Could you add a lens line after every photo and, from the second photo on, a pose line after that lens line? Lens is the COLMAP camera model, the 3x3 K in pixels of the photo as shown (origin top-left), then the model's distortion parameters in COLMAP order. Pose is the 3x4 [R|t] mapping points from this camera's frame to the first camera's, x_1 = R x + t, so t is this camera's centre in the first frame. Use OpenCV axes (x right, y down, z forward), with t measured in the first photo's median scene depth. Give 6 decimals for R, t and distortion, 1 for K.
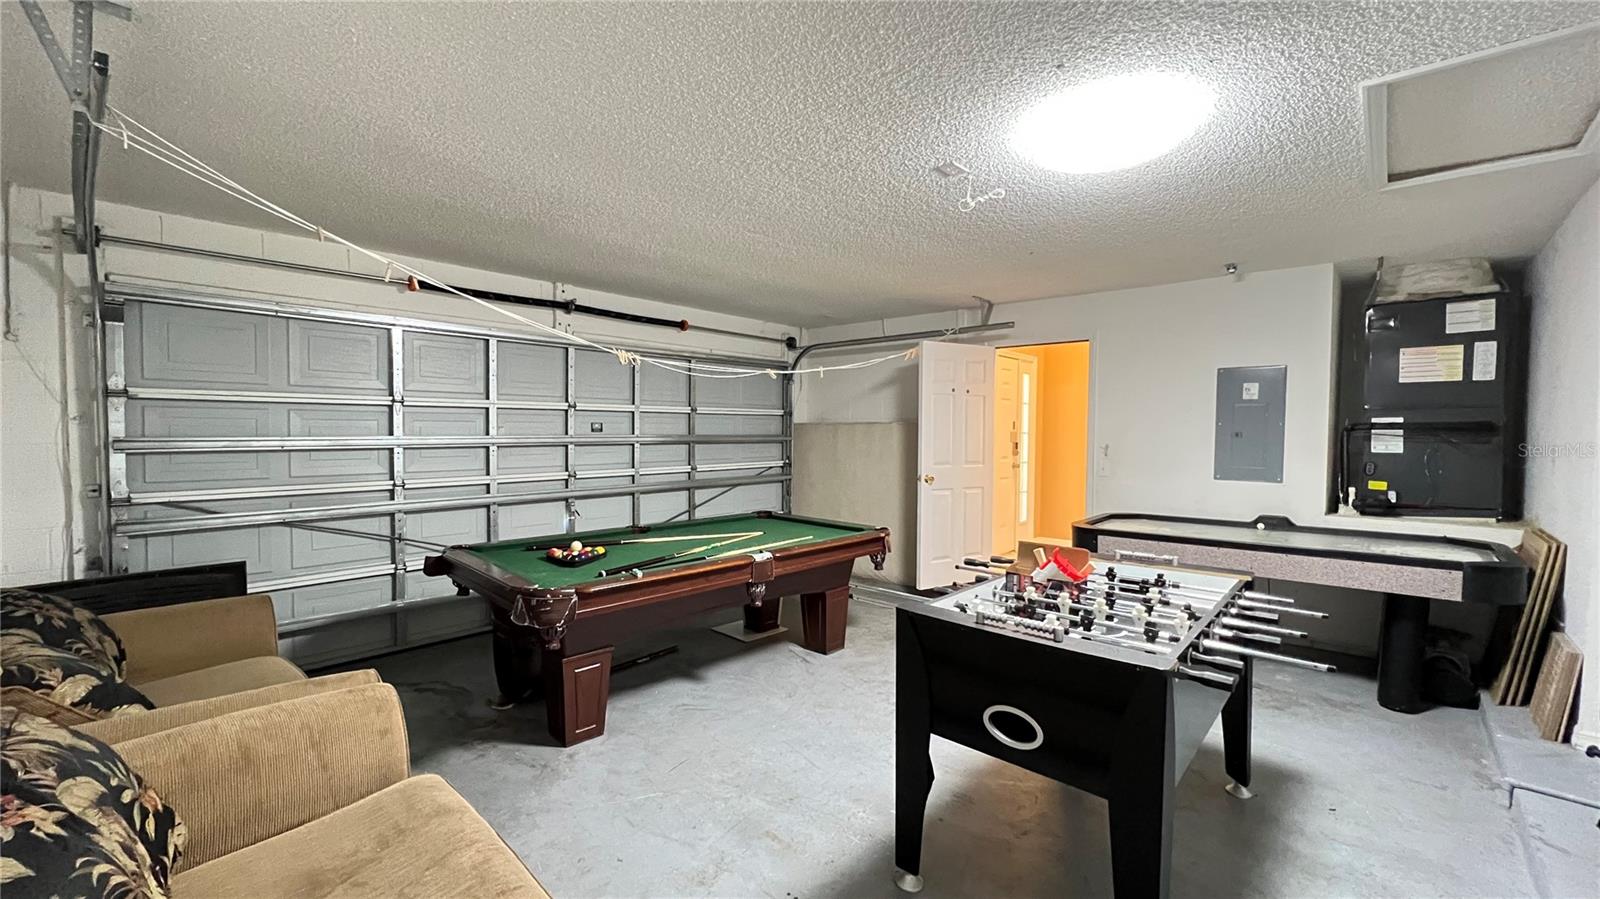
lens RADIAL K [[639.0, 0, 794.3], [0, 639.0, 449.4], [0, 0, 1]] dist [-0.000171, 0.000110]
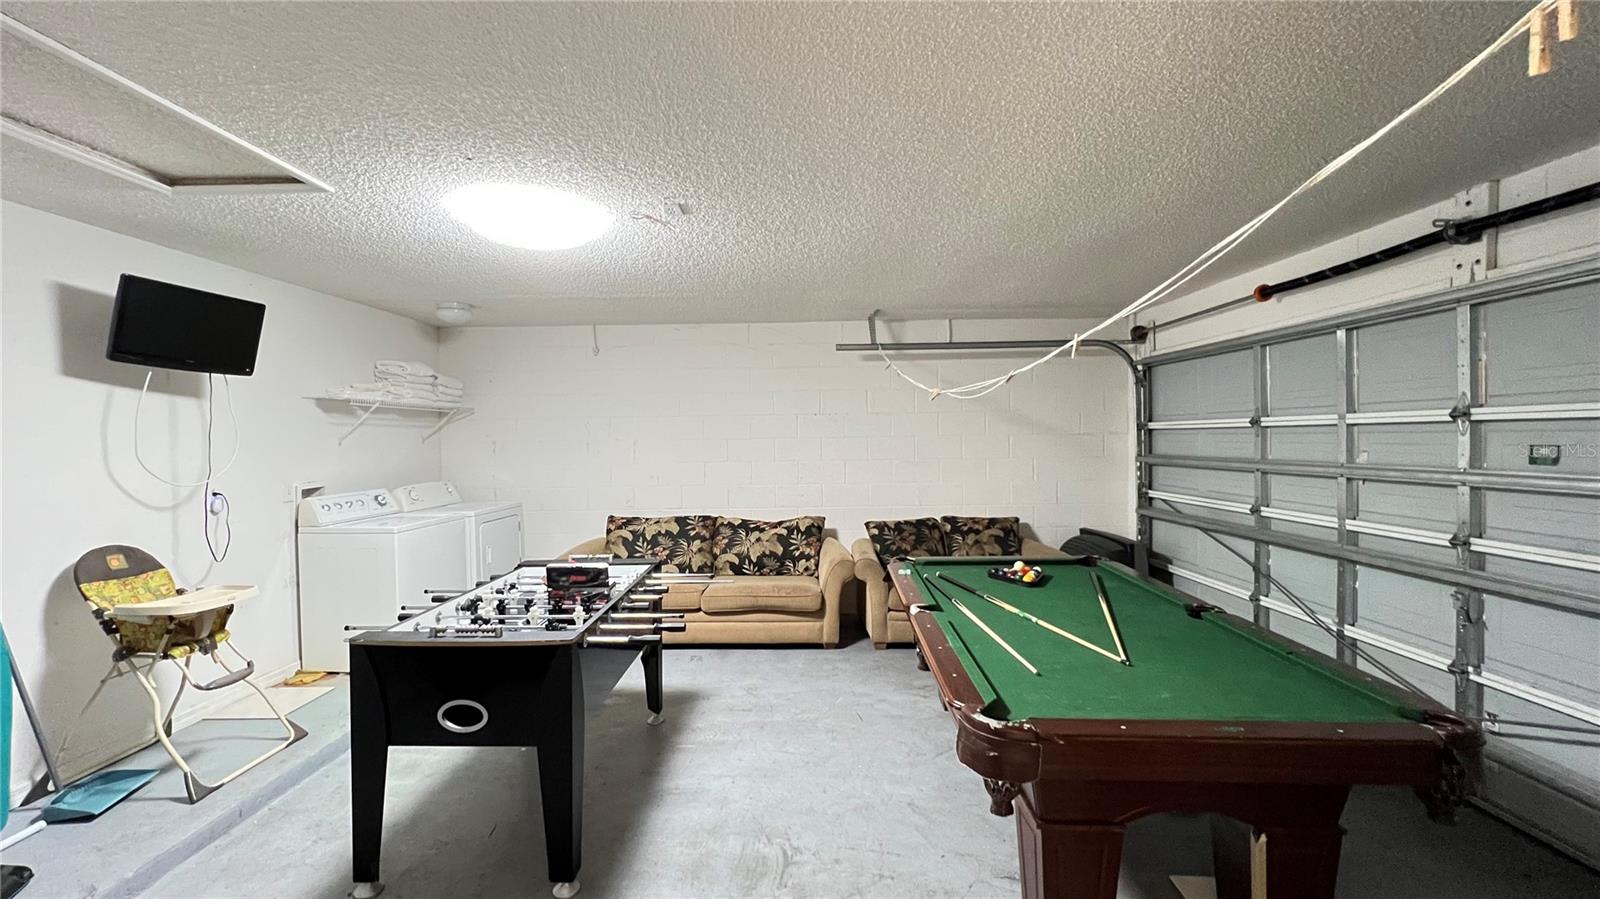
lens RADIAL K [[639.0, 0, 794.3], [0, 639.0, 449.4], [0, 0, 1]] dist [-0.000171, 0.000110]
pose [[-0.767907, 0.016835, -0.640340, 0.430512], [-0.008785, 0.999284, 0.036807, -0.055314], [0.640501, 0.033890, -0.767209, 1.100289]]
